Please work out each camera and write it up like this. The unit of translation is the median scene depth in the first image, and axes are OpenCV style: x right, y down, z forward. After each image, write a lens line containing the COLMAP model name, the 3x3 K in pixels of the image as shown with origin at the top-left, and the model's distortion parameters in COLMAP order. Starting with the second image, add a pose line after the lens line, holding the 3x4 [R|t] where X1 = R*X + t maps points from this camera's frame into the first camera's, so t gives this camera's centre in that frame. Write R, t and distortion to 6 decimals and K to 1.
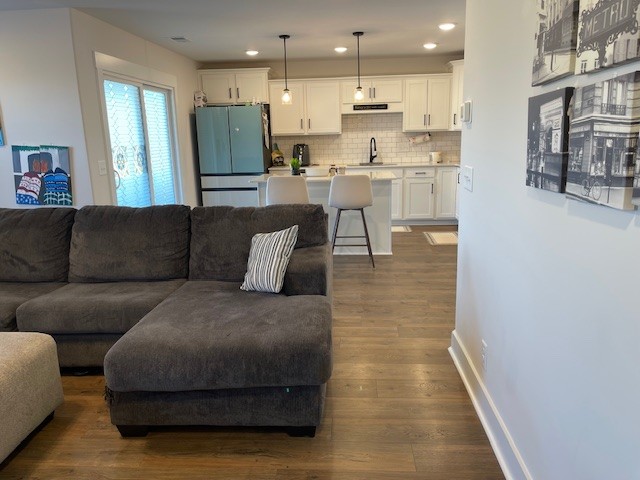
lens RADIAL K [[489.4, 0, 320.0], [0, 489.4, 240.0], [0, 0, 1]] dist [0.000618, -0.000930]
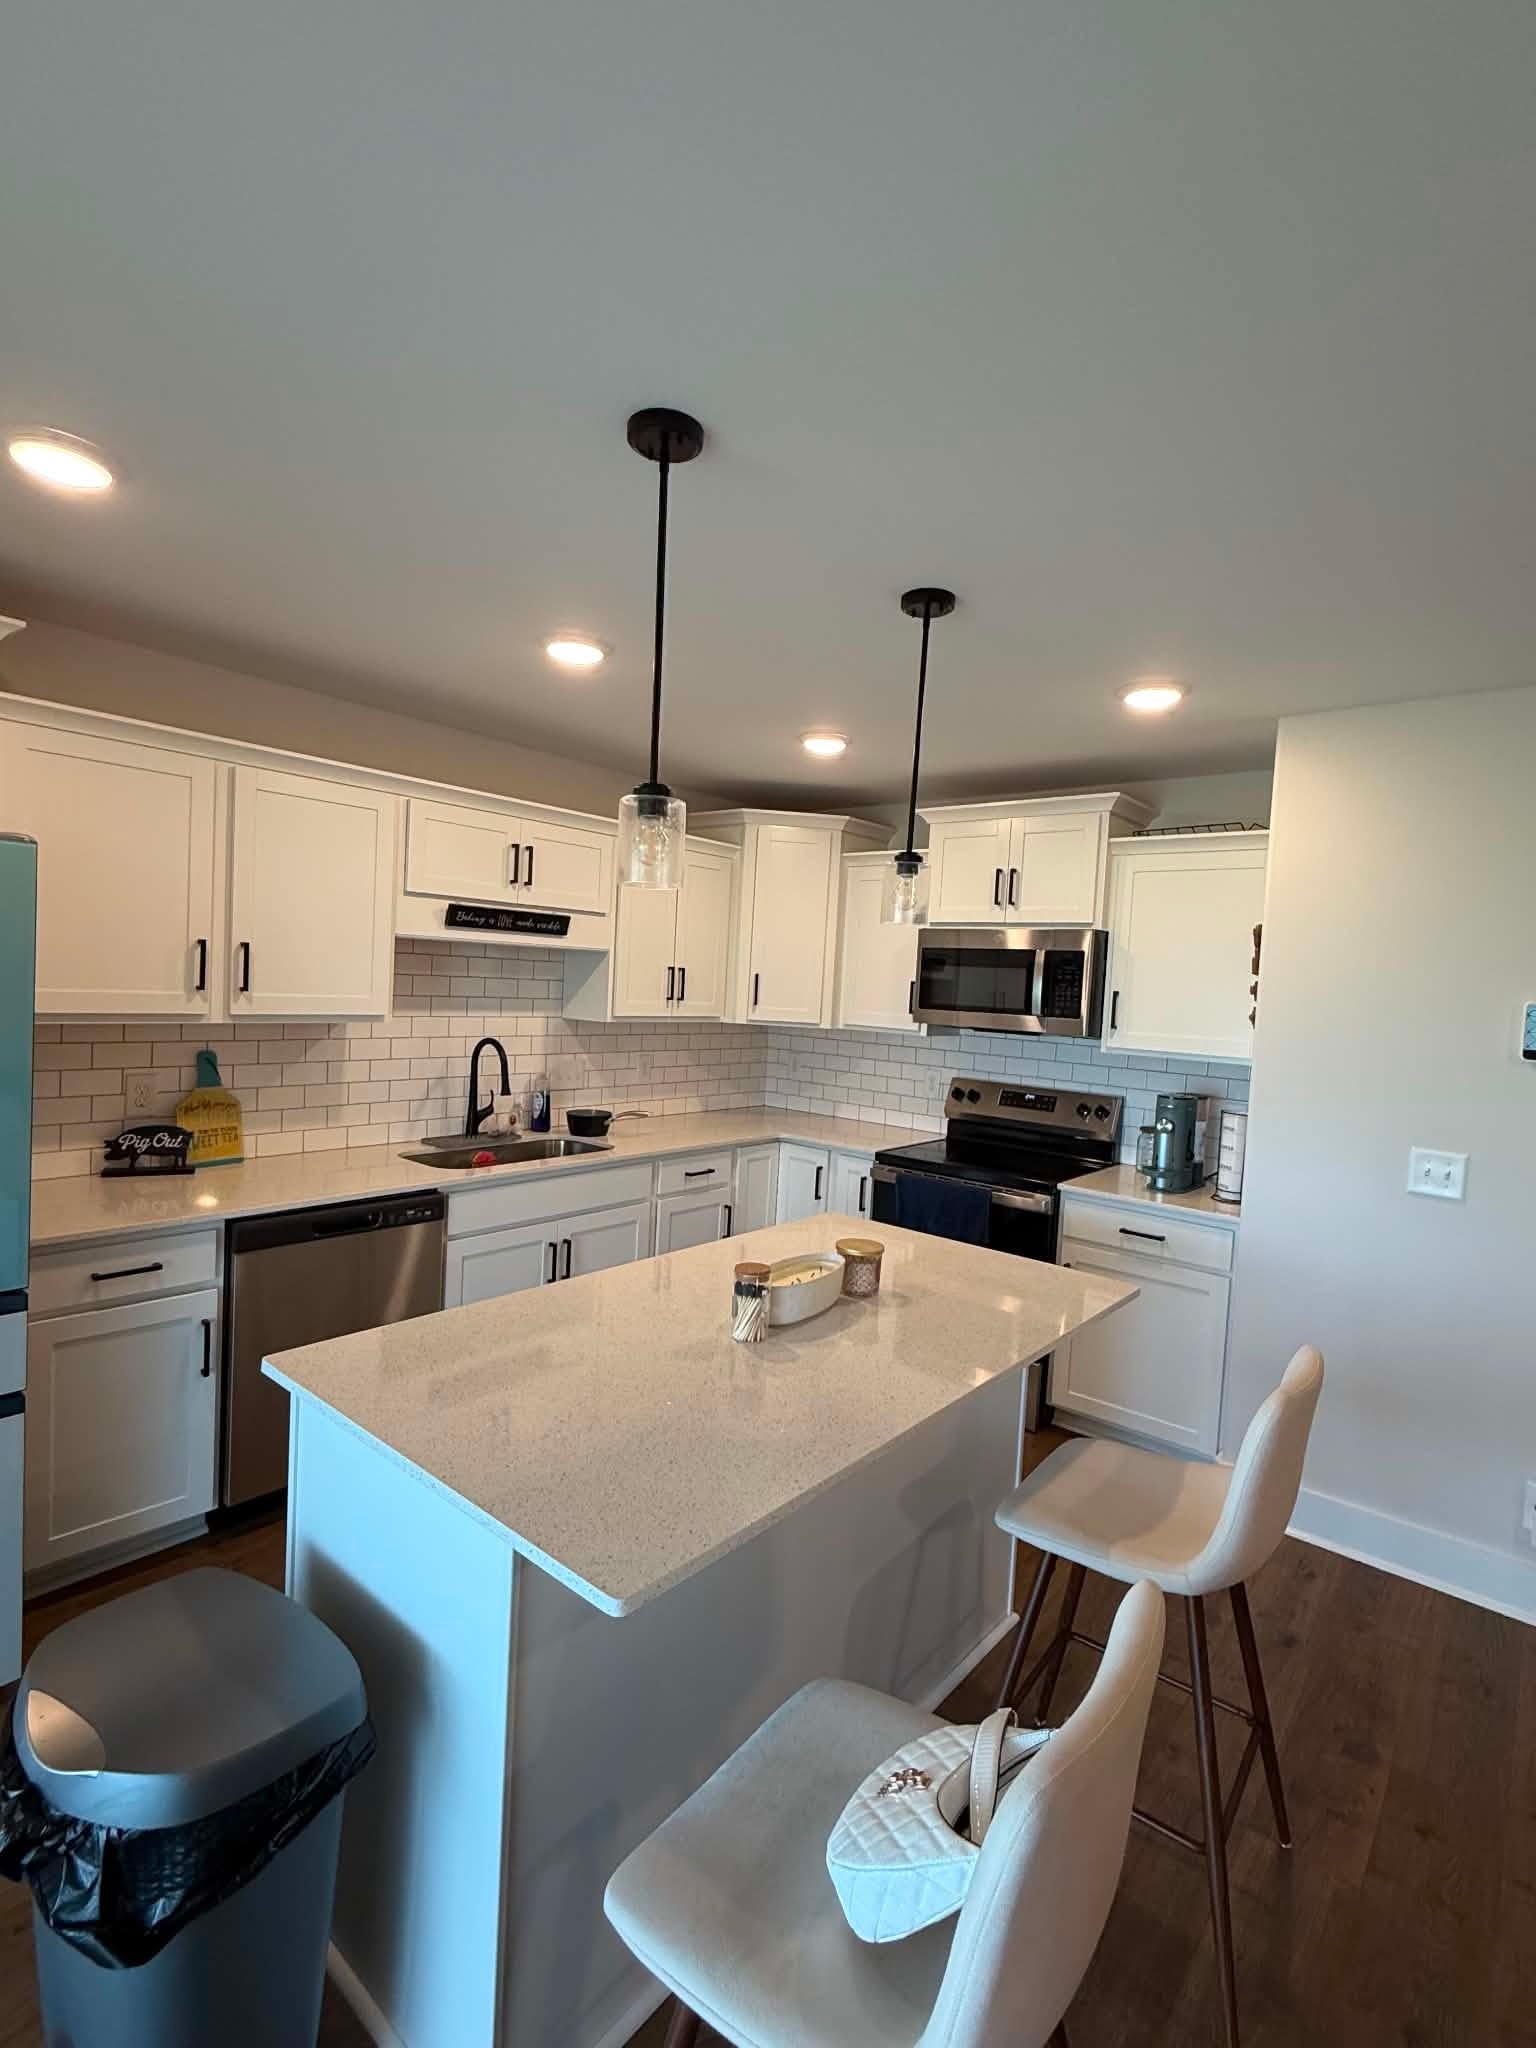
lens RADIAL K [[983.4, 0, 767.5], [0, 983.4, 1021.7], [0, 0, 1]] dist [0.003356, 0.000546]
pose [[0.586989, 0.020716, 0.809330, -0.219860], [0.110416, 0.988283, -0.105379, -0.154455], [-0.802030, 0.151220, 0.577824, 0.616251]]
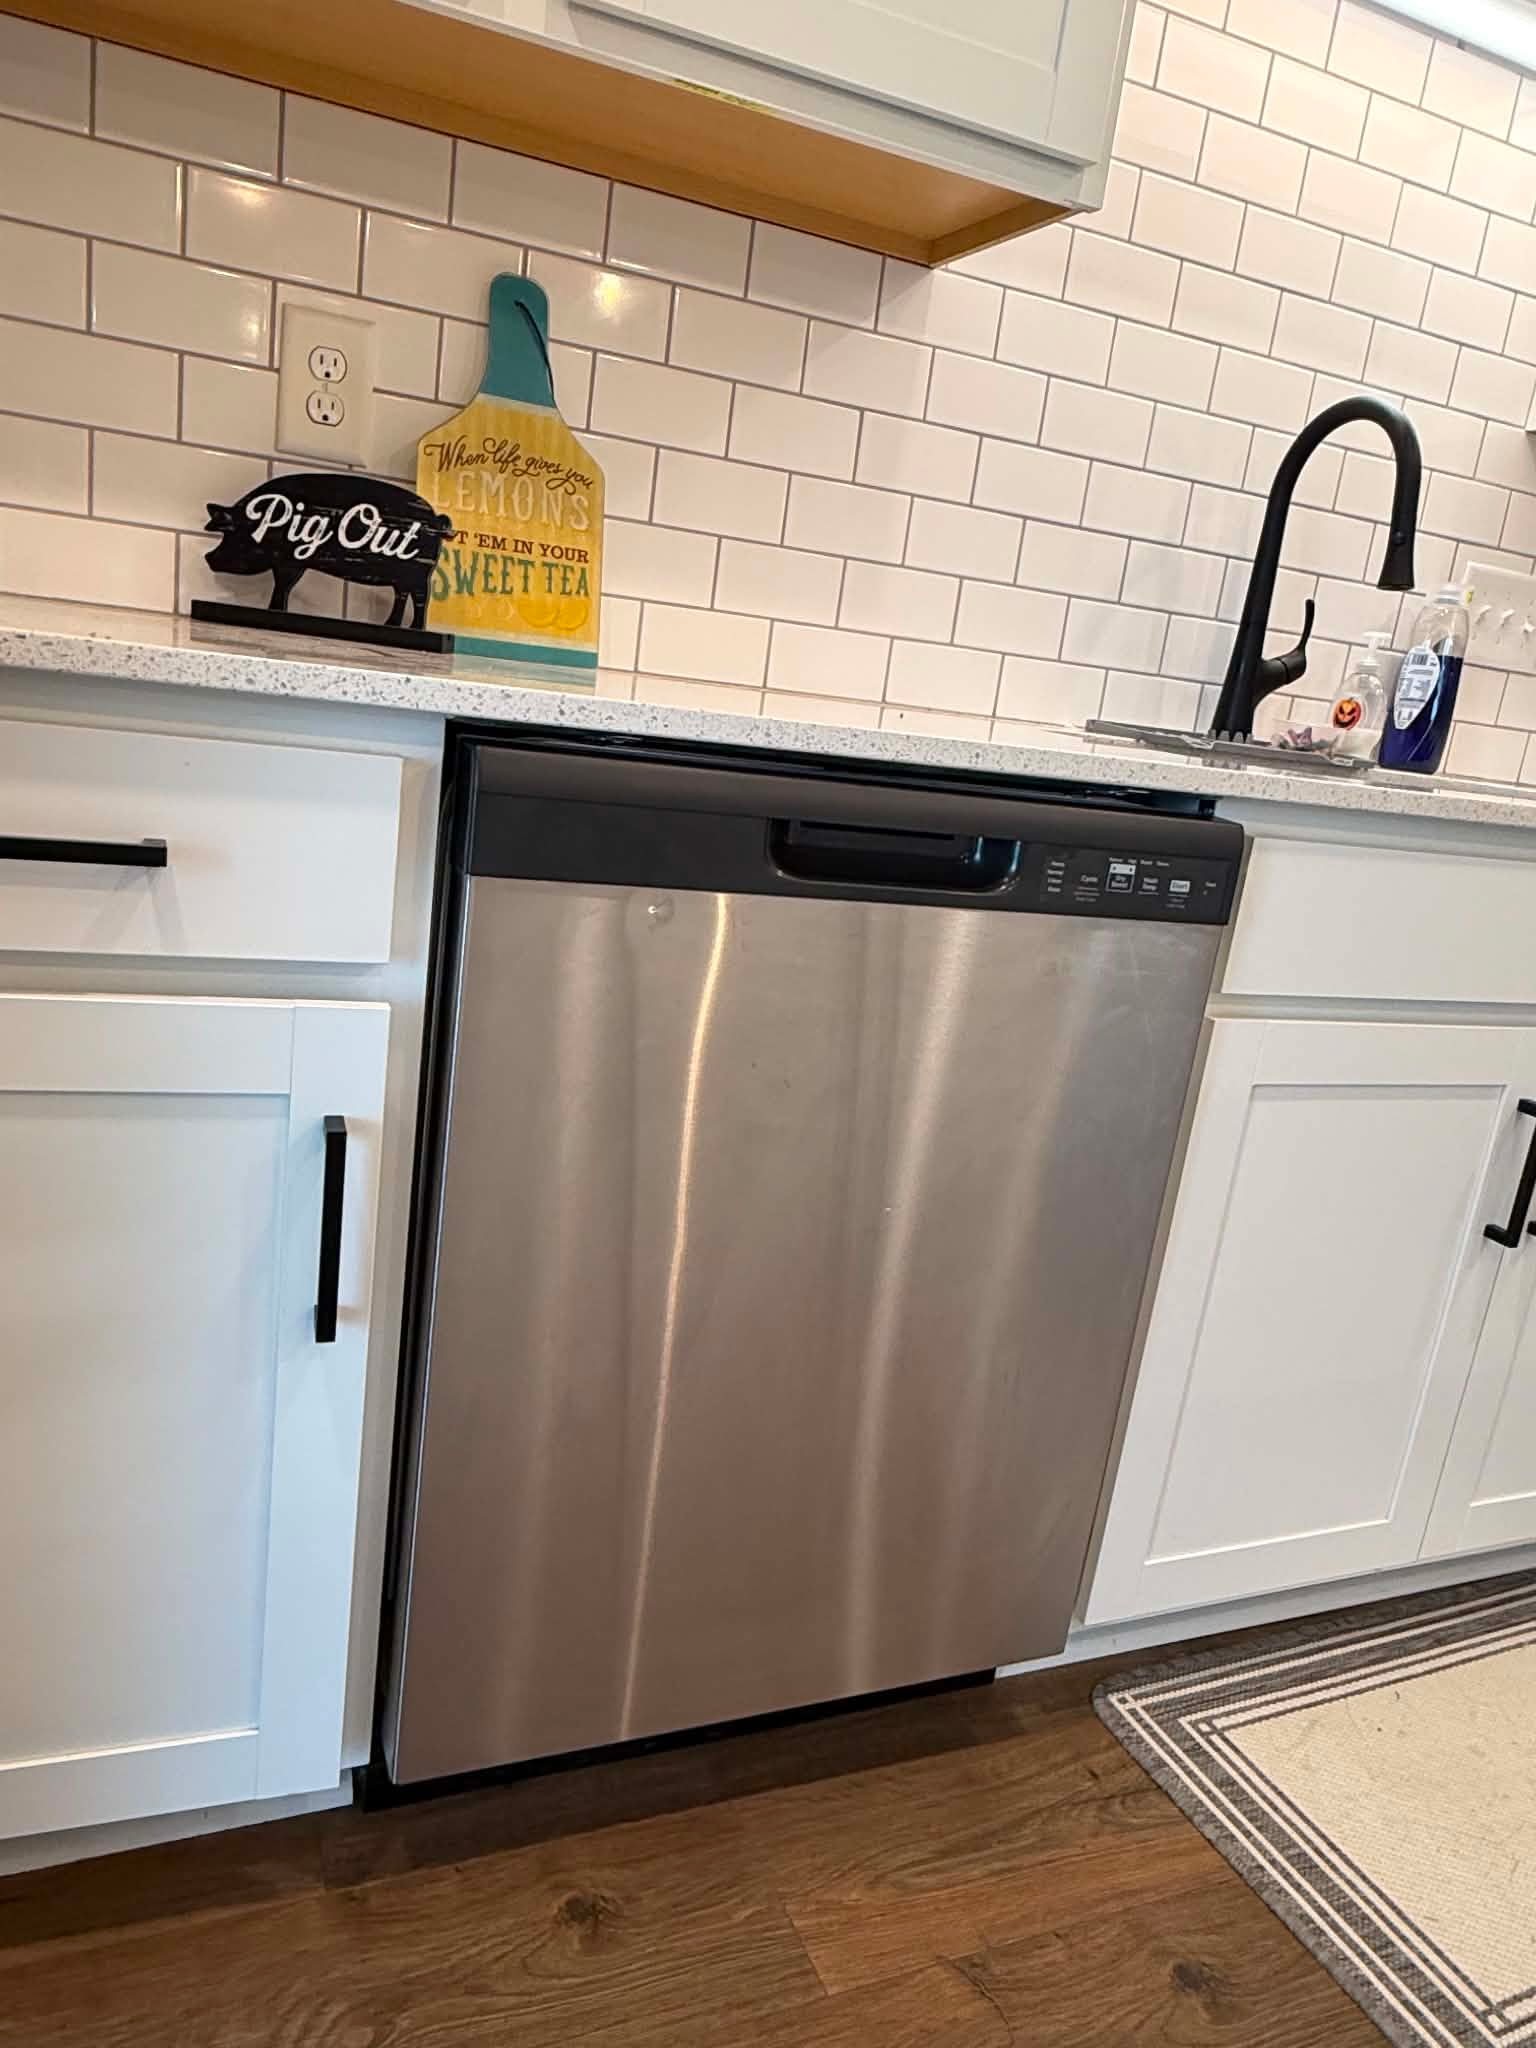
lens RADIAL K [[1503.7, 0, 768.0], [0, 1503.7, 1024.0], [0, 0, 1]] dist [0.110000, -0.125016]
pose [[0.871244, 0.023829, 0.490271, -0.086638], [-0.053374, 0.997498, 0.046368, -0.125439], [-0.487939, -0.066565, 0.870336, 0.857838]]
